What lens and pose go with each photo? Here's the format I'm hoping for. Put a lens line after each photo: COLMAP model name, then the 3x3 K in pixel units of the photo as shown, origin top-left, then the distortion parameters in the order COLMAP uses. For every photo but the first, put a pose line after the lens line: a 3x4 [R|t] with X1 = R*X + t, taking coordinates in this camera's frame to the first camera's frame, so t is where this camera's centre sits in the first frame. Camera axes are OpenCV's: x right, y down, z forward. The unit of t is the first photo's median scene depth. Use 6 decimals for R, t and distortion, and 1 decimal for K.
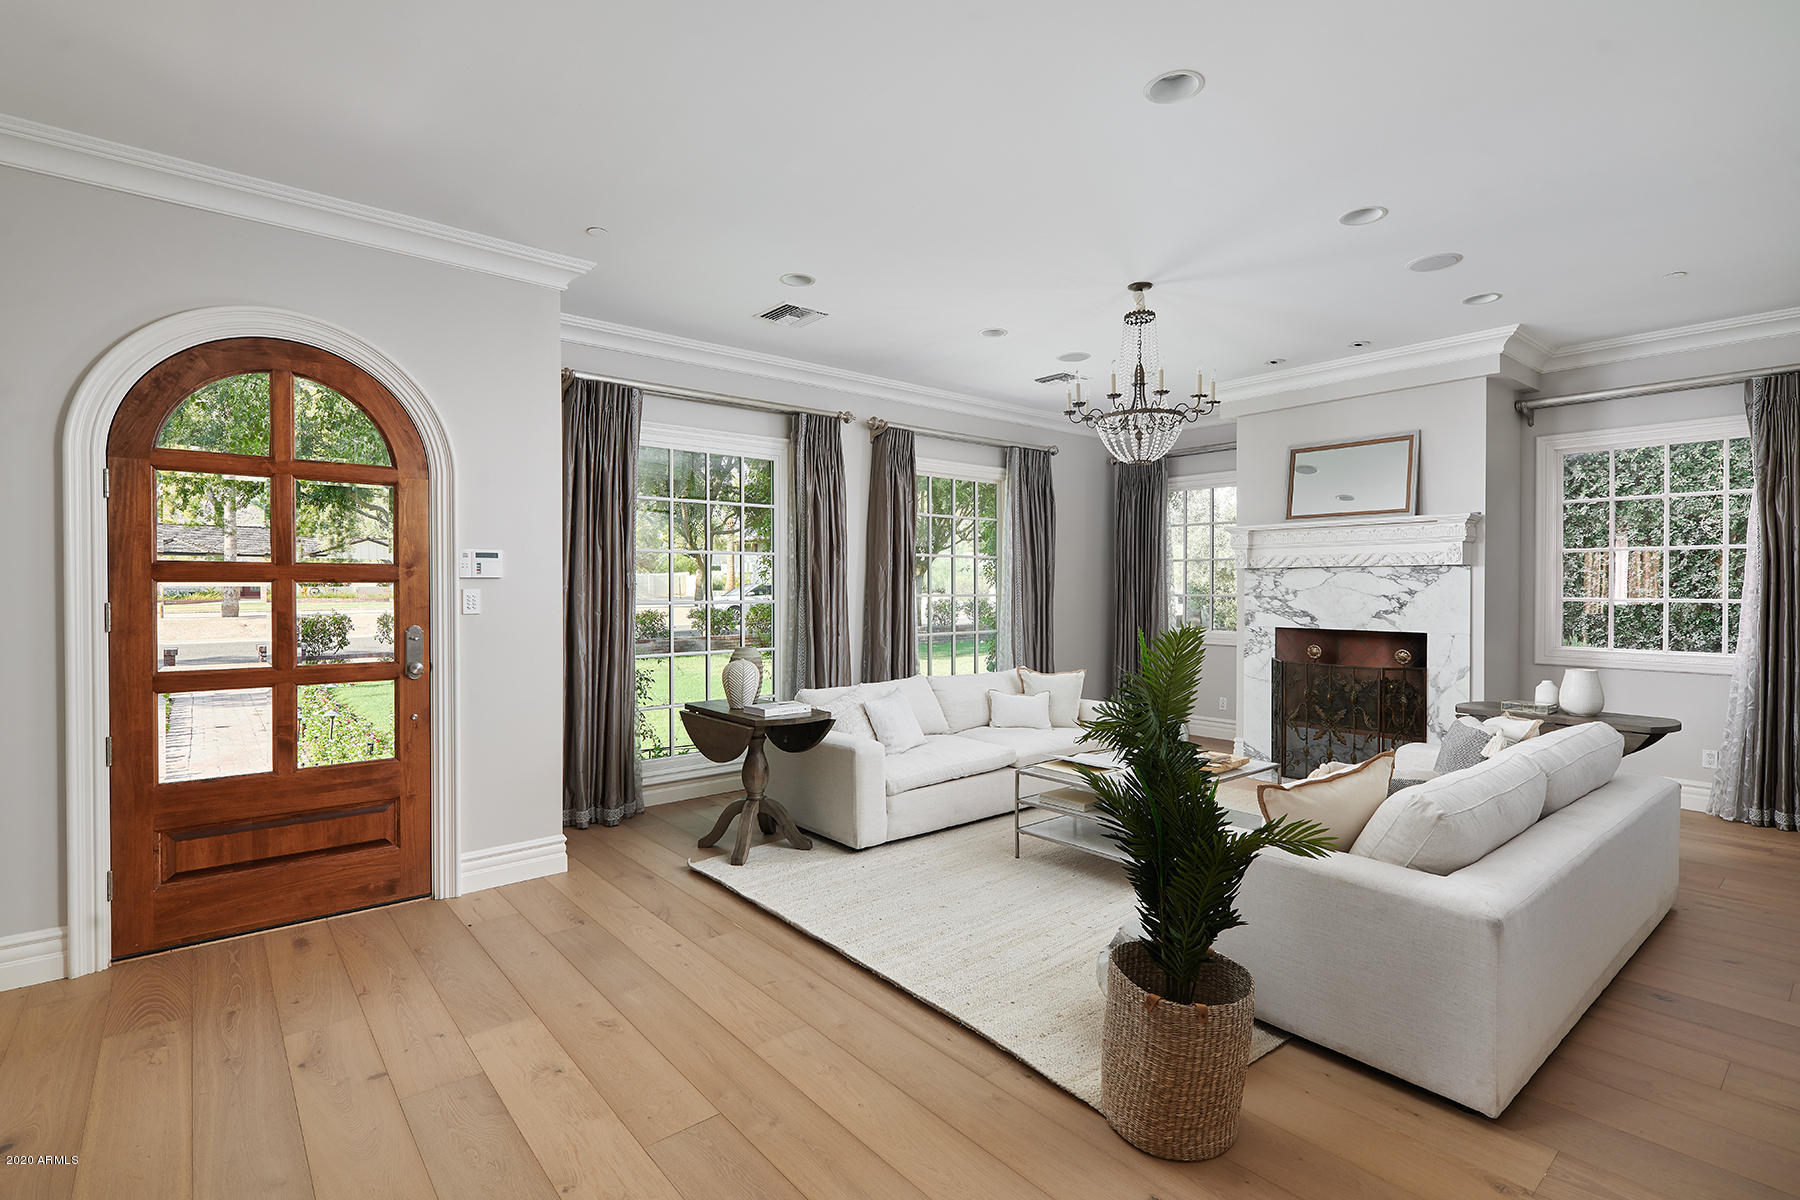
lens RADIAL K [[856.9, 0, 900.0], [0, 856.9, 600.0], [0, 0, 1]] dist [-0.001178, -0.000330]
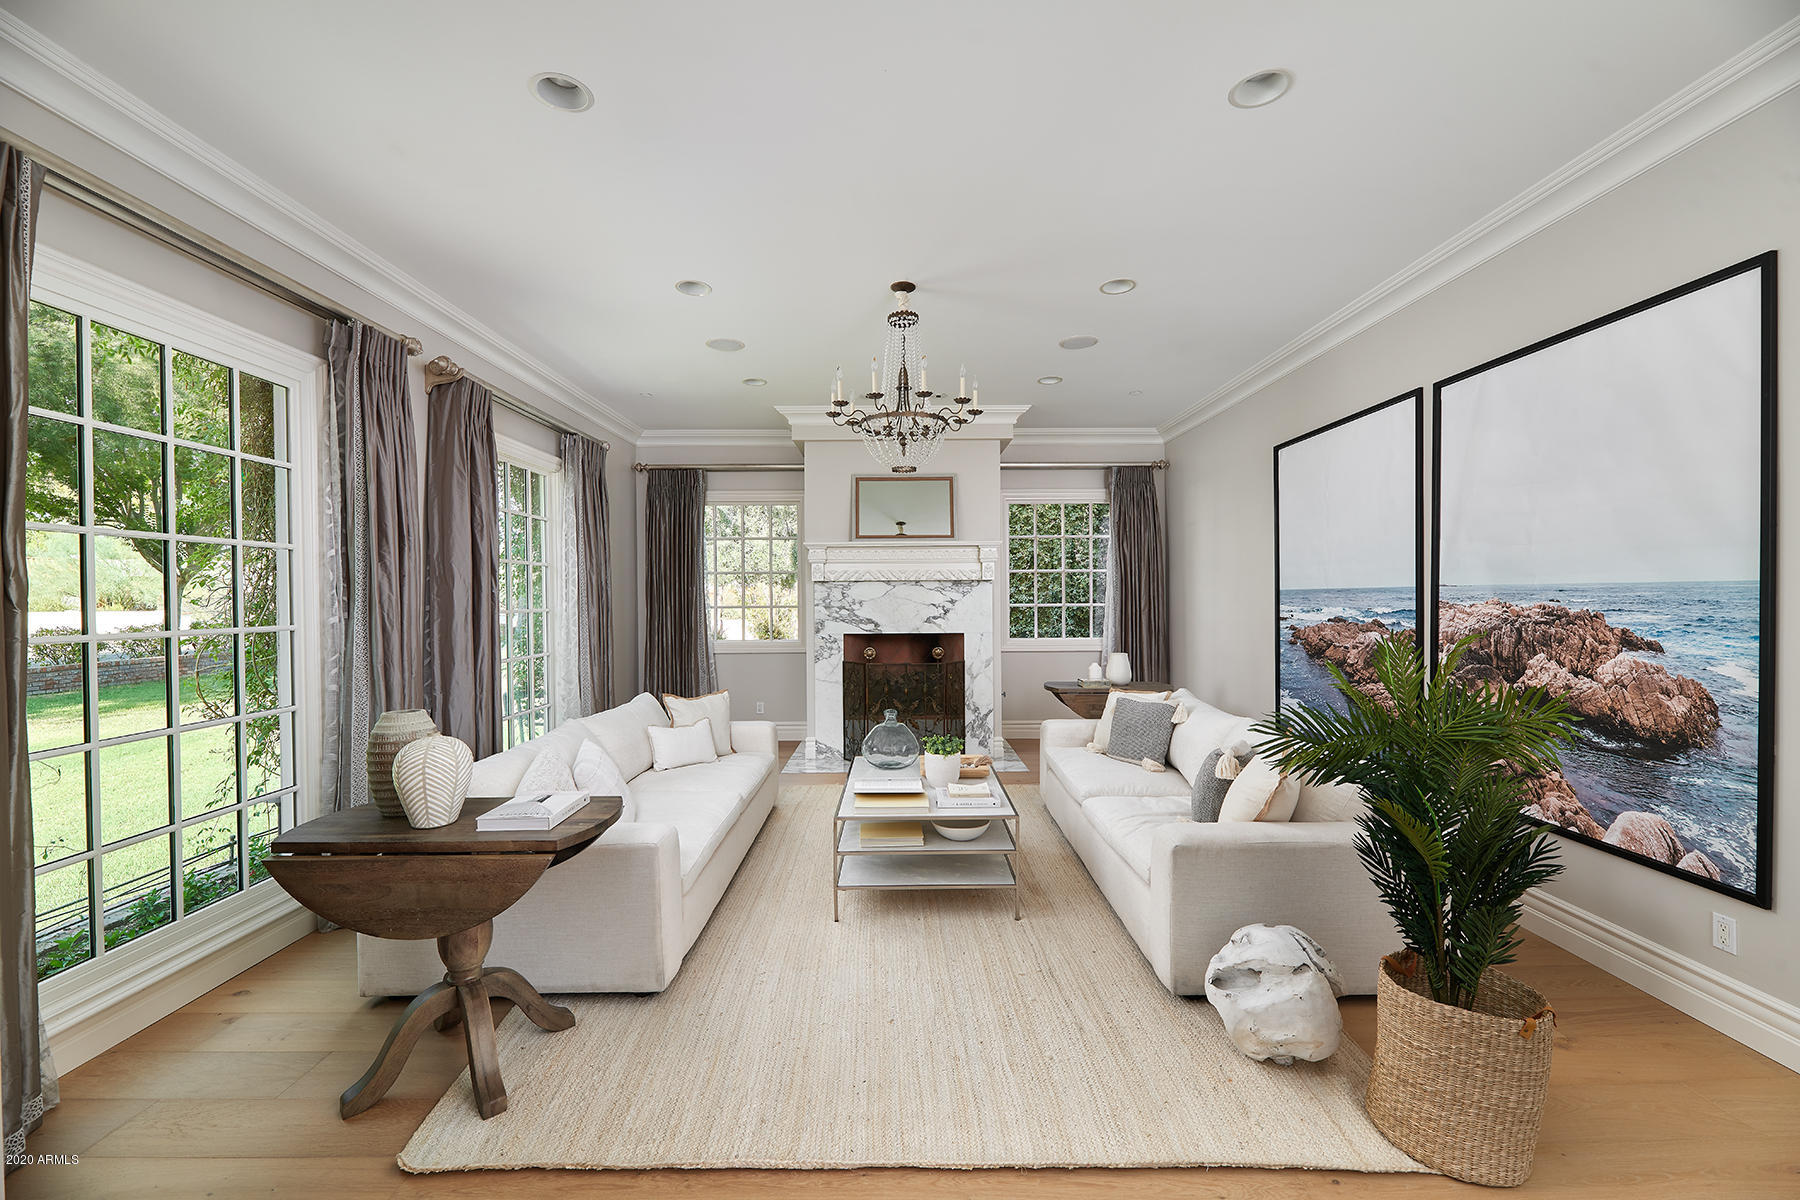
lens RADIAL K [[732.2, 0, 898.4], [0, 732.2, 607.8], [0, 0, 1]] dist [0.014679, 0.000017]
pose [[0.637507, -0.016547, 0.770267, -0.282148], [0.020200, 0.999785, 0.004759, -0.006177], [-0.770180, 0.012525, 0.637704, 0.367492]]
